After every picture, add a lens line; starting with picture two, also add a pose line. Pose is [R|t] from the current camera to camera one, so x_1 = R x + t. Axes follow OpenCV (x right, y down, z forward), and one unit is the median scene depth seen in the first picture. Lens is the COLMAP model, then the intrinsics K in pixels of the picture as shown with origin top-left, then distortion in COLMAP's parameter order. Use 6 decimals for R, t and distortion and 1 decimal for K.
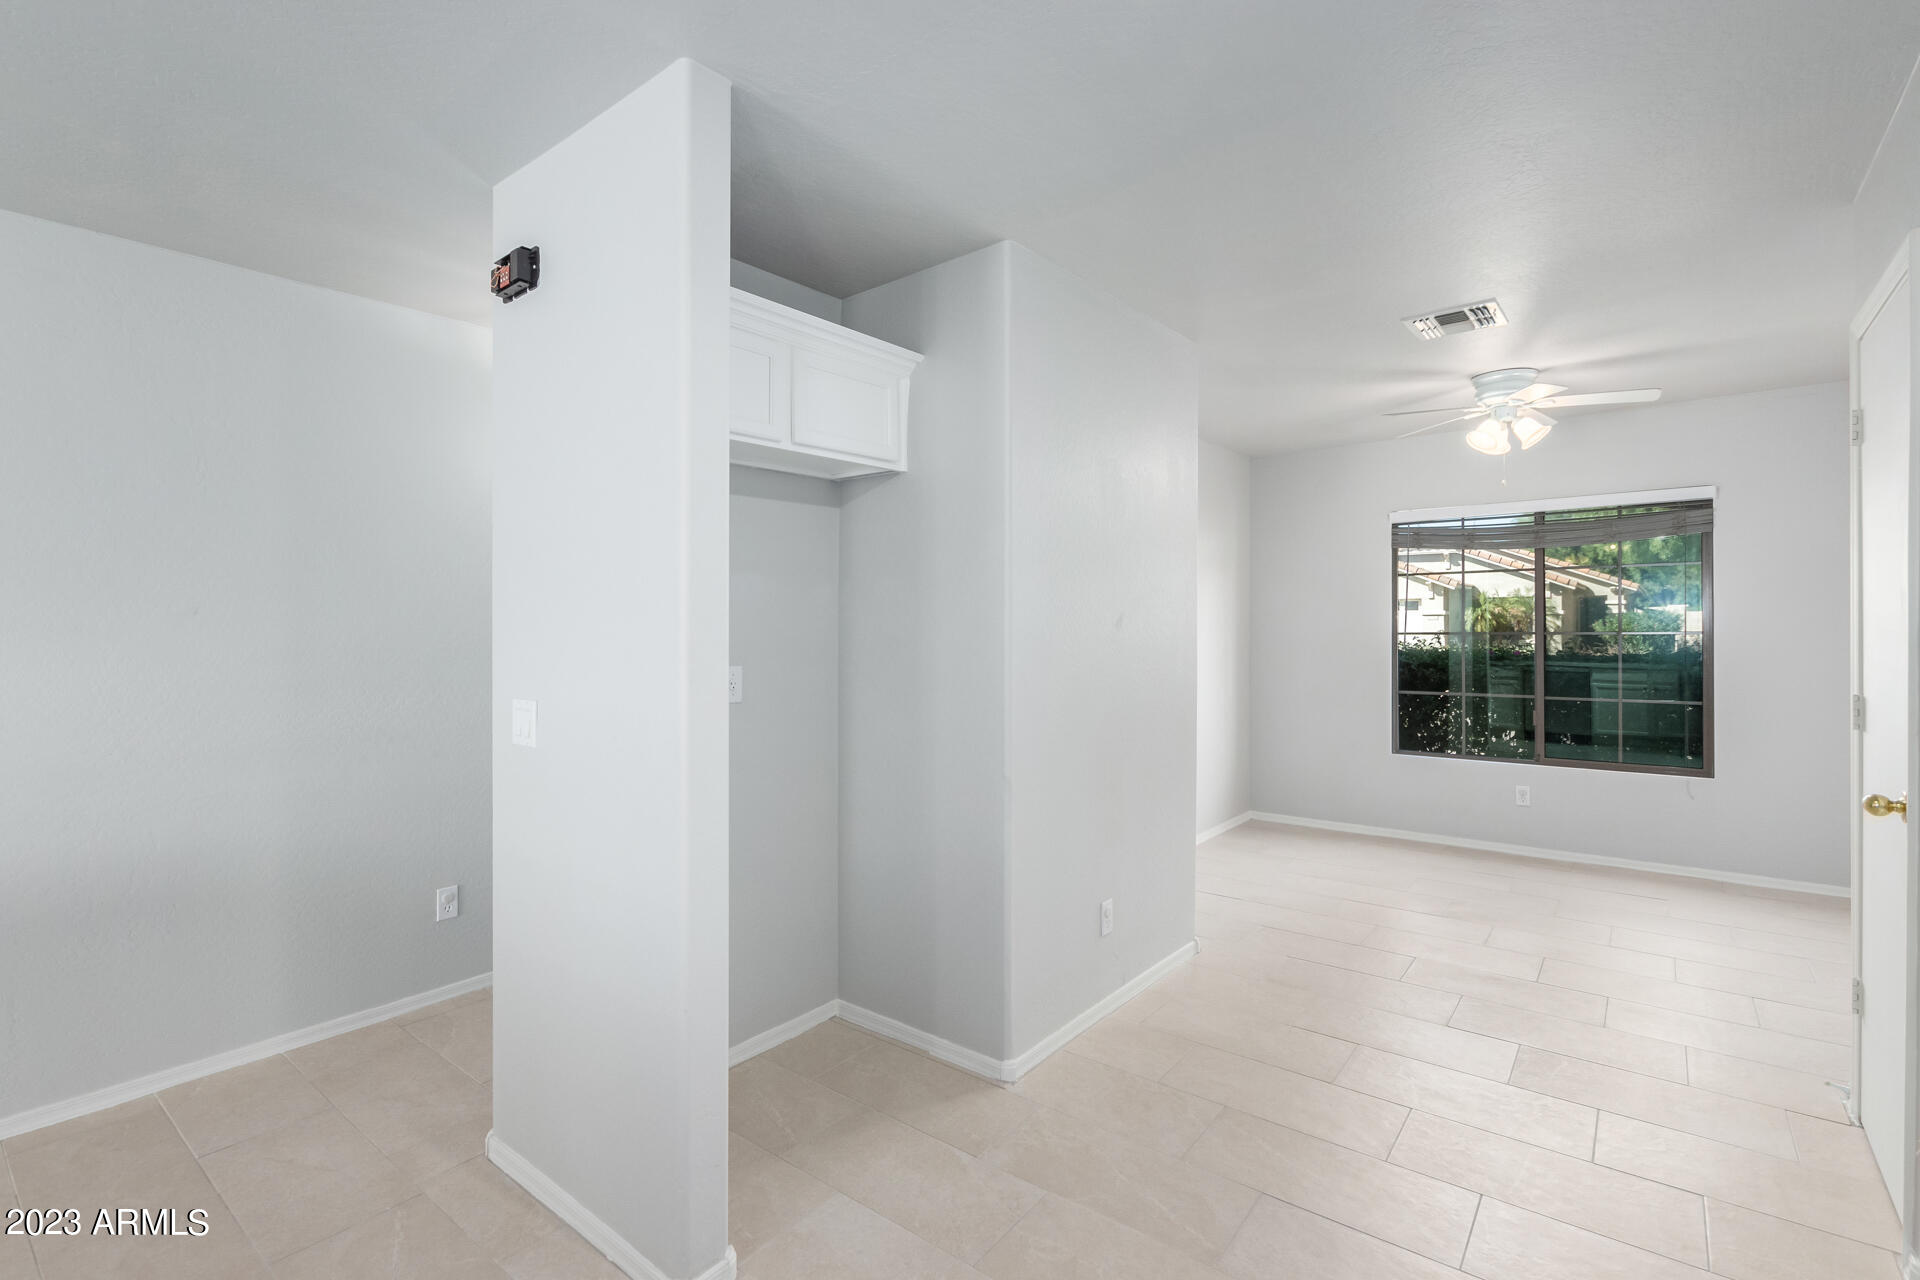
lens RADIAL K [[881.1, 0, 974.3], [0, 881.1, 634.1], [0, 0, 1]] dist [0.002710, -0.000294]
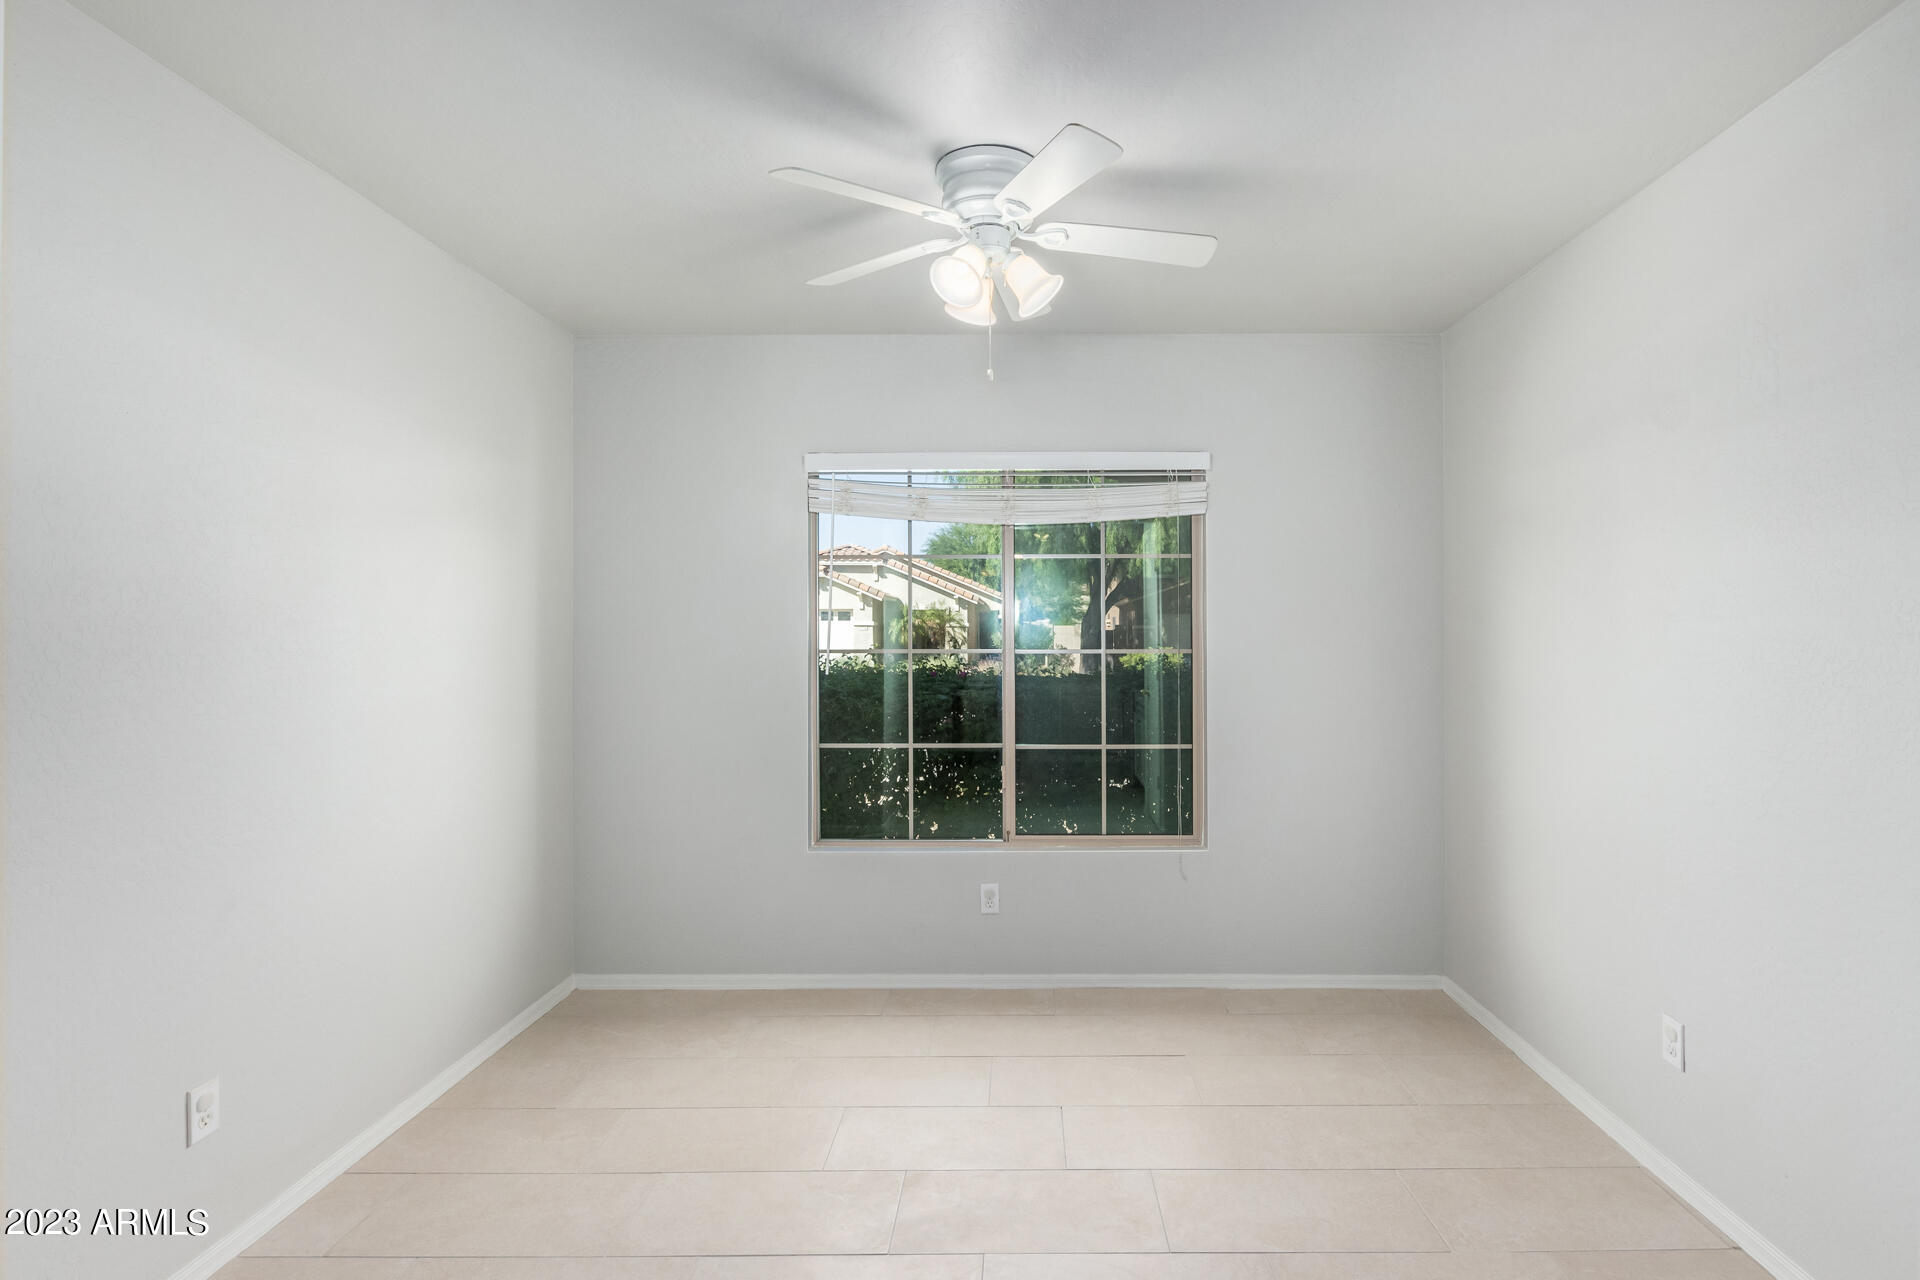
lens RADIAL K [[881.1, 0, 963.5], [0, 881.1, 639.6], [0, 0, 1]] dist [0.002710, -0.000294]
pose [[0.828877, 0.000356, 0.559431, 0.206405], [0.002380, 0.999989, -0.004163, -0.006595], [-0.559426, 0.004782, 0.828867, 0.404107]]
